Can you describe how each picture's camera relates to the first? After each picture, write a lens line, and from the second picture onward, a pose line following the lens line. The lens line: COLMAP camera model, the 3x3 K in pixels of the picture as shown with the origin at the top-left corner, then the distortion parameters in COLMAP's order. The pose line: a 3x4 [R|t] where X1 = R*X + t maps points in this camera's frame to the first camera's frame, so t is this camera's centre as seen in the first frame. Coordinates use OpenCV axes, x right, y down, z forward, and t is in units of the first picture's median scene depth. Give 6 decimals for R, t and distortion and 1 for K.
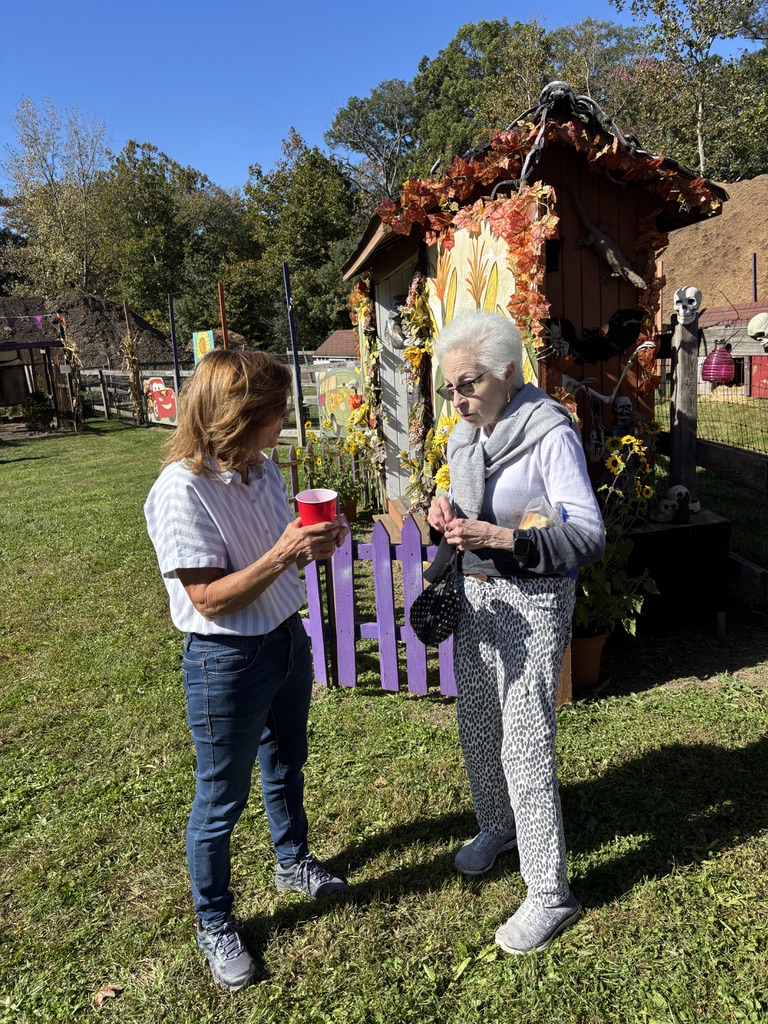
lens RADIAL K [[765.0, 0, 384.0], [0, 765.0, 512.0], [0, 0, 1]] dist [0.015773, -0.011109]
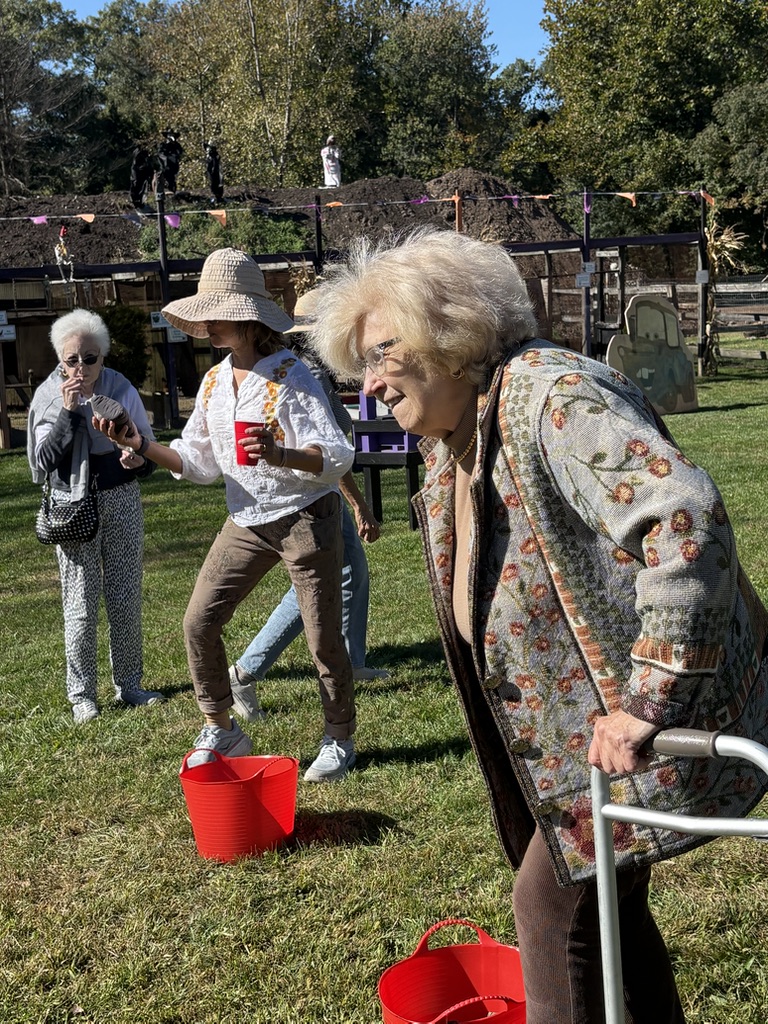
lens RADIAL K [[1393.7, 0, 384.0], [0, 1393.7, 512.0], [0, 0, 1]] dist [0.214517, -0.765743]
pose [[0.988146, 0.033016, -0.149926, -0.137725], [-0.040937, 0.997907, -0.050061, 0.021781], [0.147959, 0.055605, 0.987429, -0.051792]]
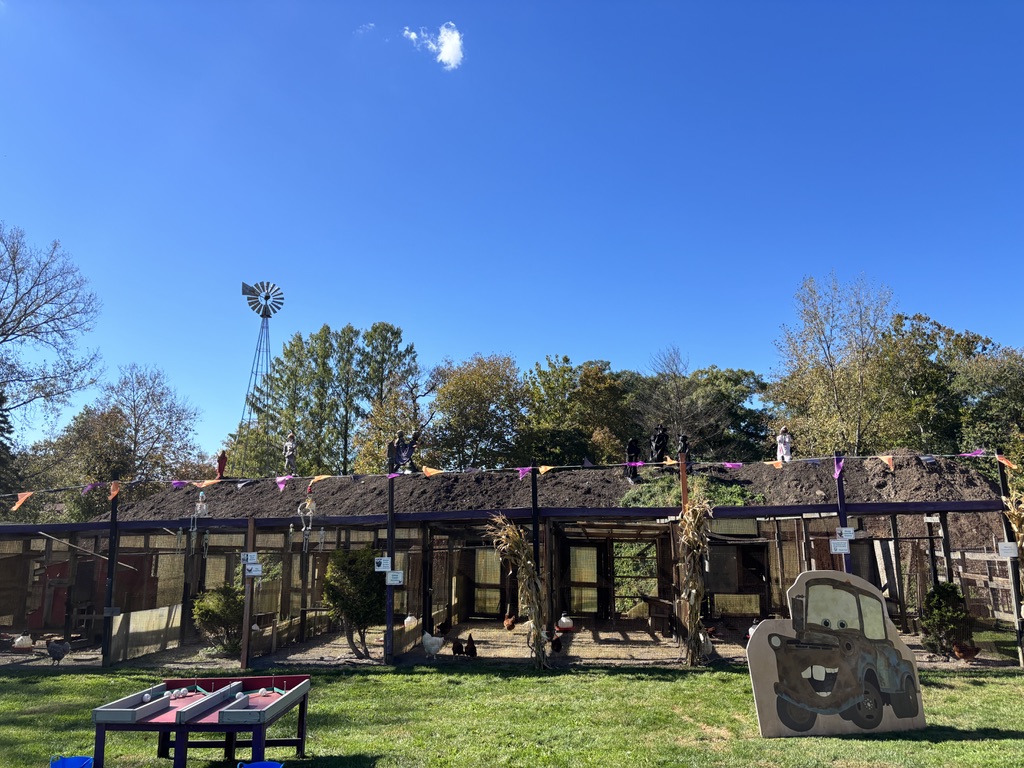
lens RADIAL K [[765.0, 0, 512.0], [0, 765.0, 384.0], [0, 0, 1]] dist [0.015773, -0.011109]
pose [[0.744910, -0.080414, -0.662302, -0.084581], [-0.180652, 0.931313, -0.316261, -0.015410], [0.642242, 0.355232, 0.679217, 0.094427]]
